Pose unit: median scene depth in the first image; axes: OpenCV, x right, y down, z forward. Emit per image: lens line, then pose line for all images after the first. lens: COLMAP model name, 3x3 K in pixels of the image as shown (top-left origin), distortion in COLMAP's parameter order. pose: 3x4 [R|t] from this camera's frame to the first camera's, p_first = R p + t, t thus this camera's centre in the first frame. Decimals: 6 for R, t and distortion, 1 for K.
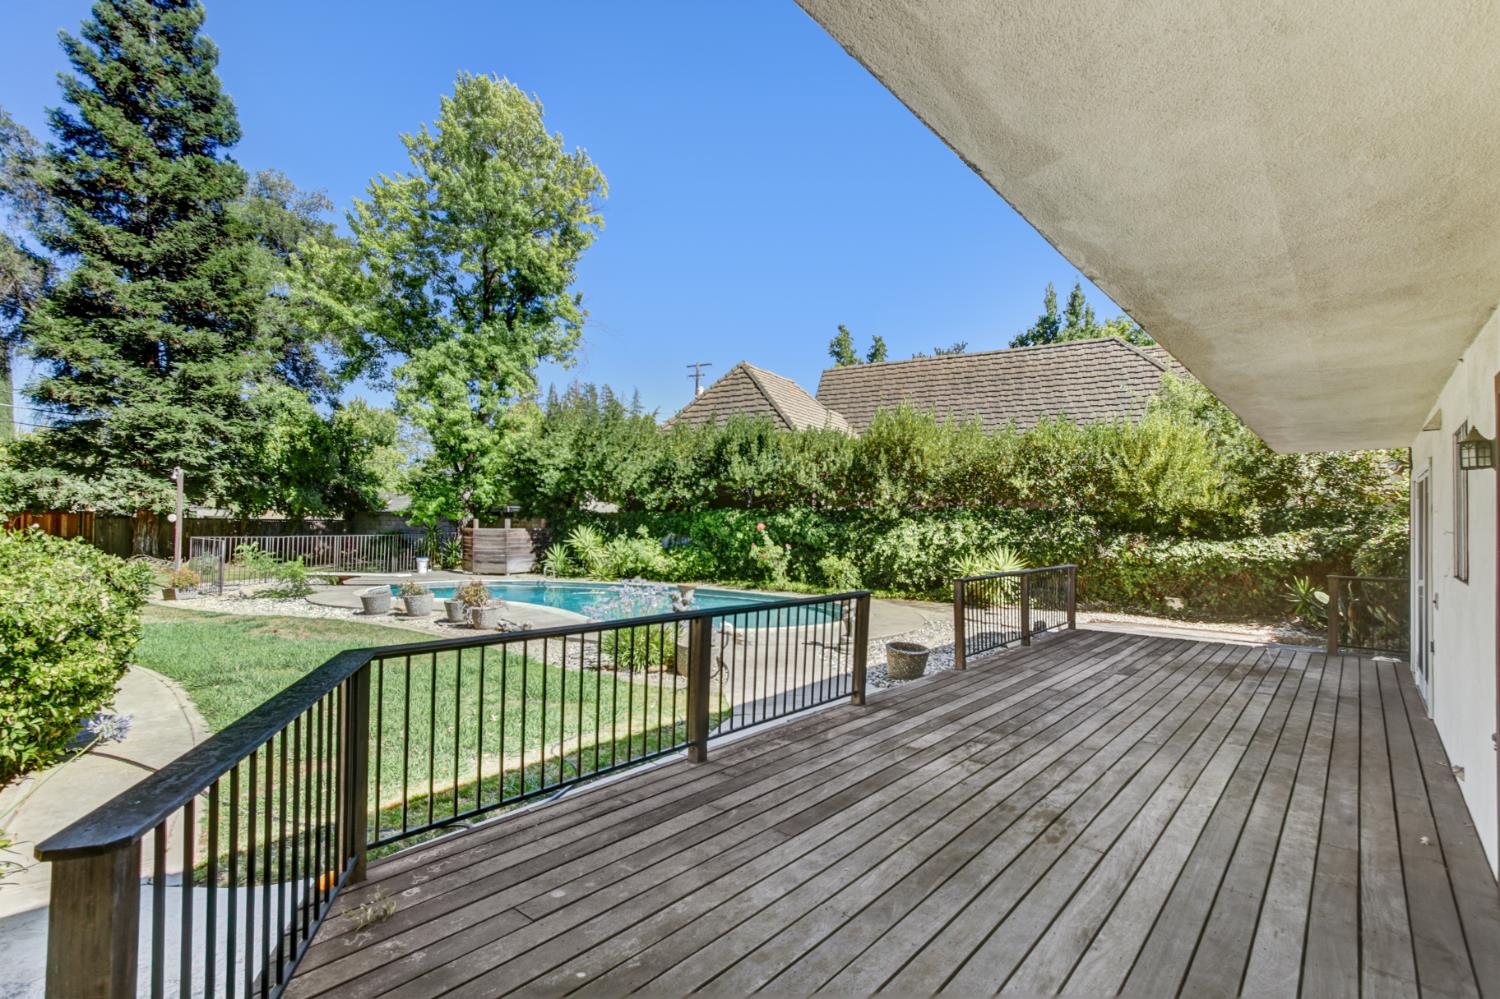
lens RADIAL K [[699.0, 0, 746.1], [0, 699.0, 522.5], [0, 0, 1]] dist [0.008907, -0.002432]
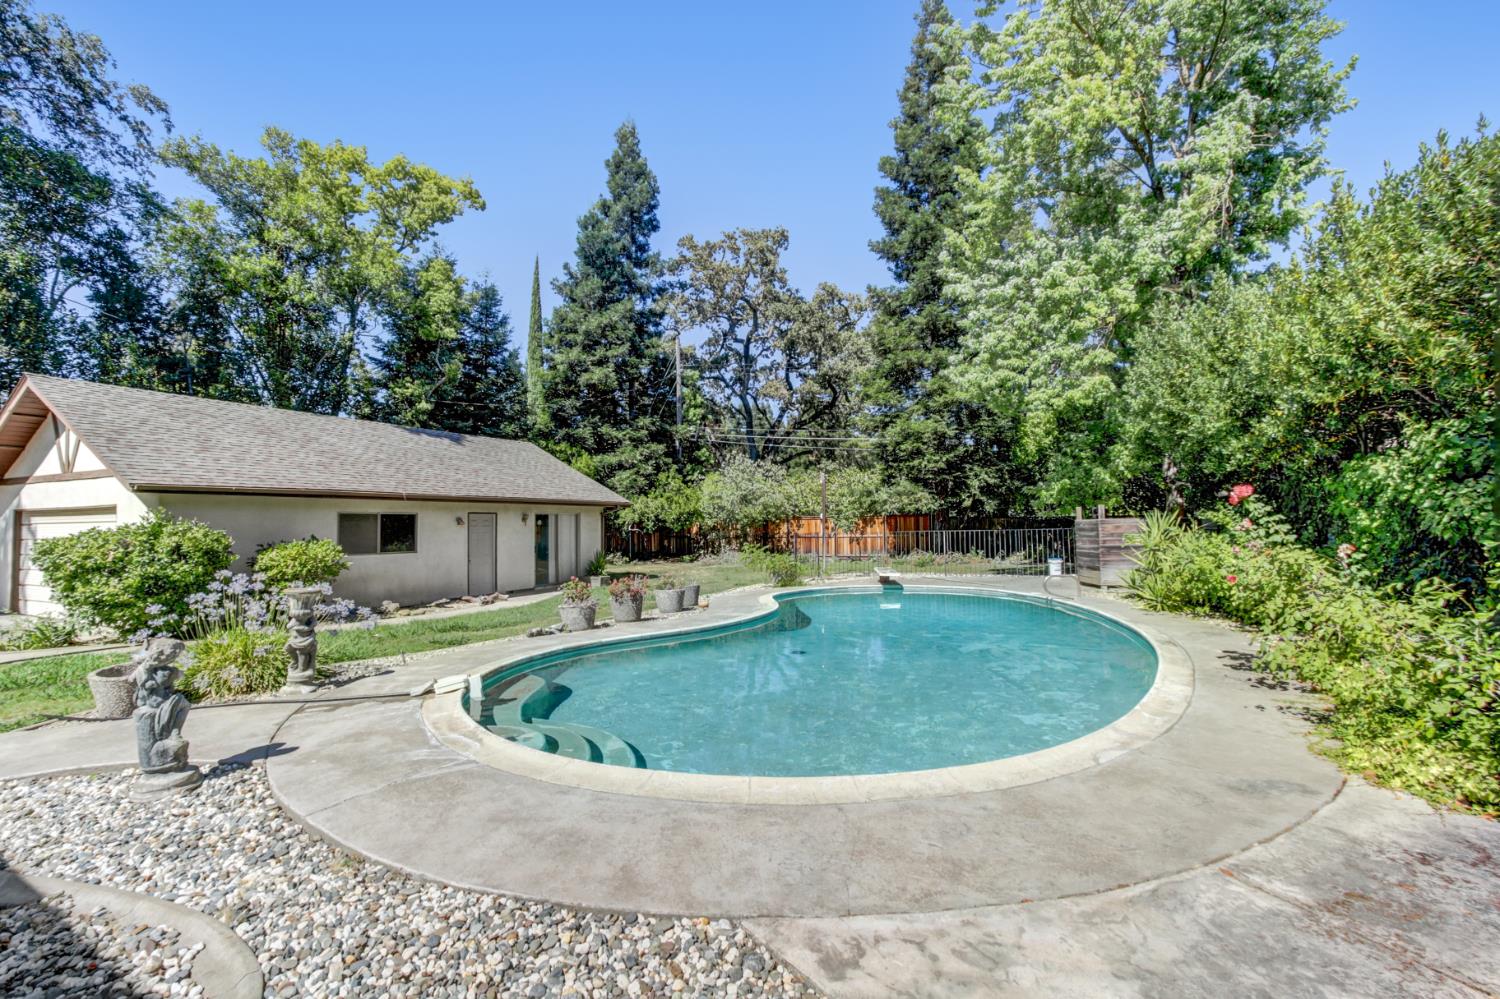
lens RADIAL K [[699.0, 0, 752.2], [0, 699.0, 490.3], [0, 0, 1]] dist [0.008907, -0.002432]
pose [[0.151448, -0.064963, -0.986328, 0.281311], [0.001915, 0.997855, -0.065429, 0.025333], [0.988463, 0.008020, 0.151248, 0.582812]]
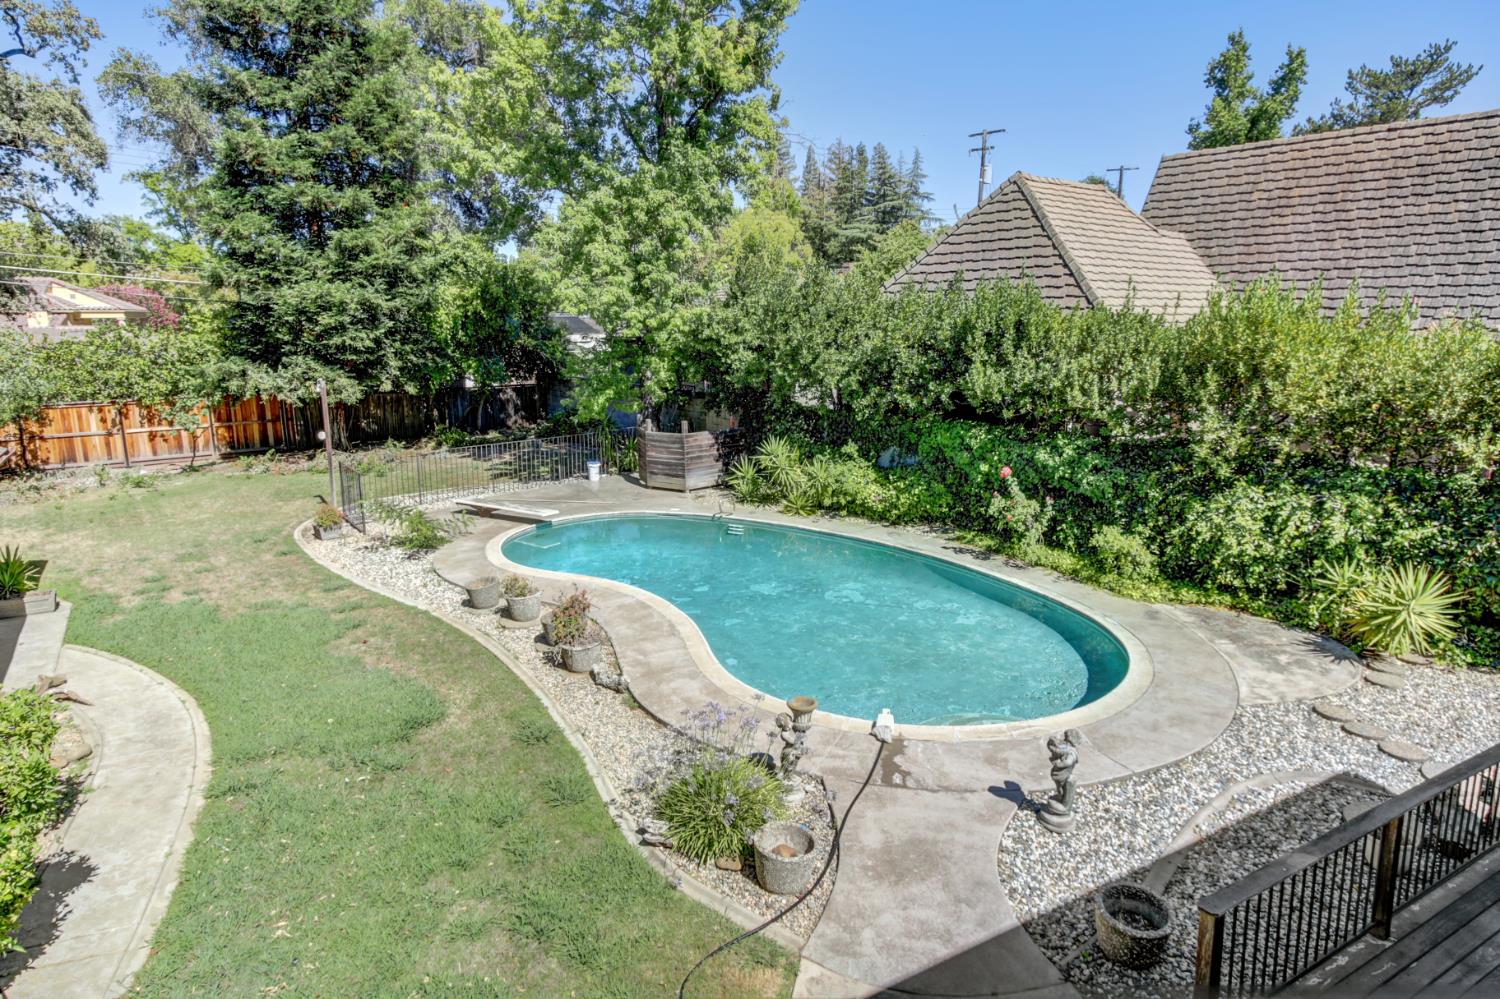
lens RADIAL K [[887.2, 0, 756.5], [0, 887.2, 504.3], [0, 0, 1]] dist [-0.009054, 0.009849]
pose [[0.942835, 0.051266, -0.329294, 0.062872], [0.016550, 0.979675, 0.199905, -0.112322], [0.332850, -0.193927, 0.922824, 0.106982]]
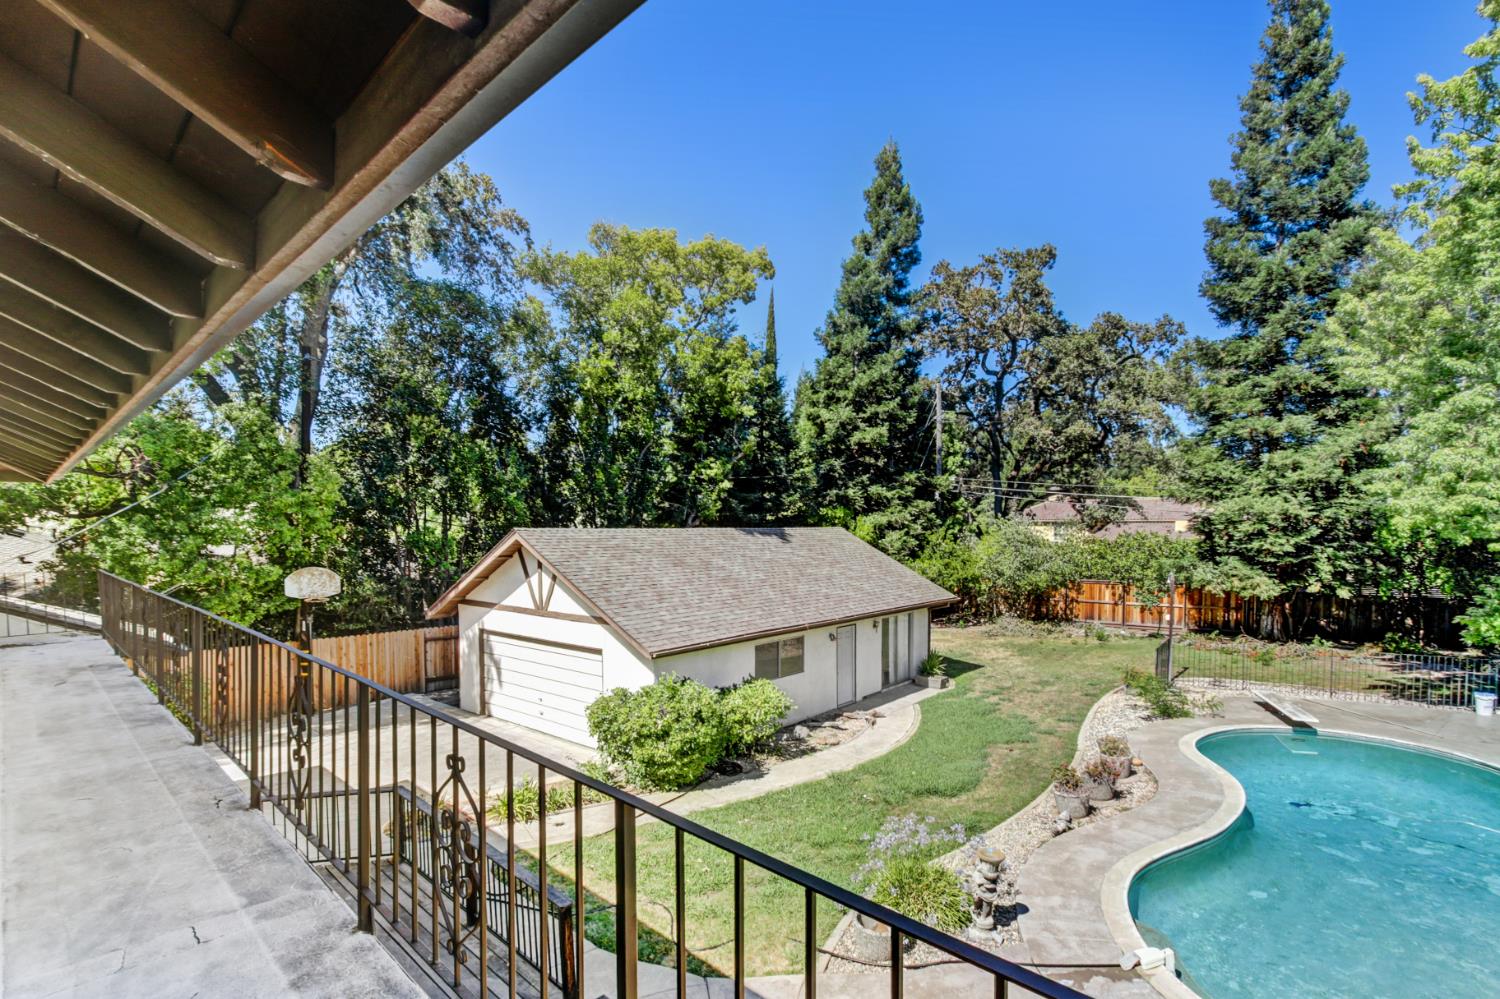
lens RADIAL K [[740.9, 0, 773.3], [0, 740.9, 567.0], [0, 0, 1]] dist [-0.002723, 0.000131]
pose [[-0.044349, 0.041956, -0.998135, 0.322259], [-0.004837, 0.999097, 0.042212, -0.110355], [0.999004, 0.006700, -0.044106, 0.346559]]
